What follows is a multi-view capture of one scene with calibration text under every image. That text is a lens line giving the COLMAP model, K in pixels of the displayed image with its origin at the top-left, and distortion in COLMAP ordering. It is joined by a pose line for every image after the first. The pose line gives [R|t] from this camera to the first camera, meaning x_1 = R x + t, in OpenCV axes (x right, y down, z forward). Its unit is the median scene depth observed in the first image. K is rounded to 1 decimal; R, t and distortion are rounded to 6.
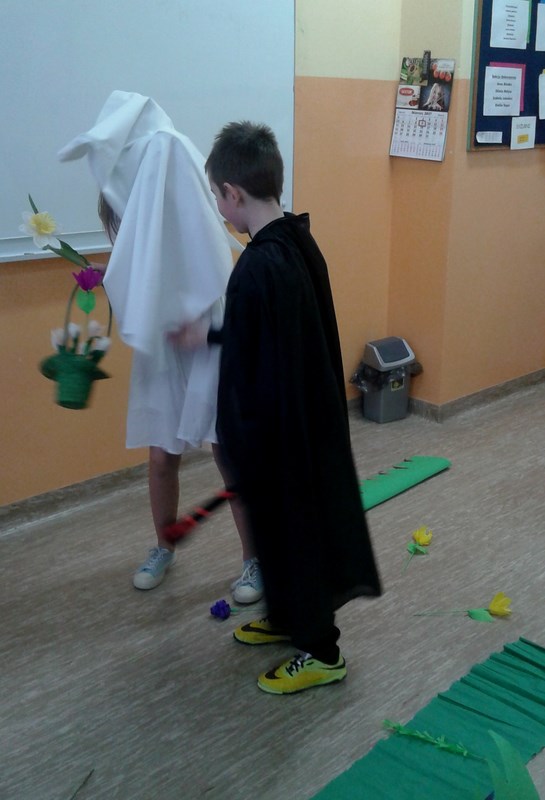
lens RADIAL K [[908.0, 0, 272.5], [0, 908.0, 400.0], [0, 0, 1]] dist [0.165119, -0.479235]
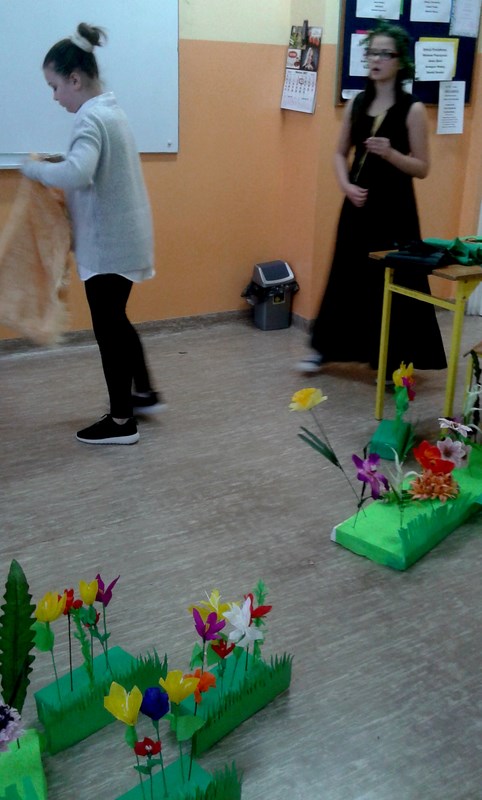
lens RADIAL K [[805.9, 0, 241.0], [0, 805.9, 400.0], [0, 0, 1]] dist [0.075661, -0.219224]
pose [[0.972685, 0.103271, -0.207891, 0.354063], [-0.088748, 0.992992, 0.078037, 0.039918], [0.214493, -0.057455, 0.975034, -0.082966]]
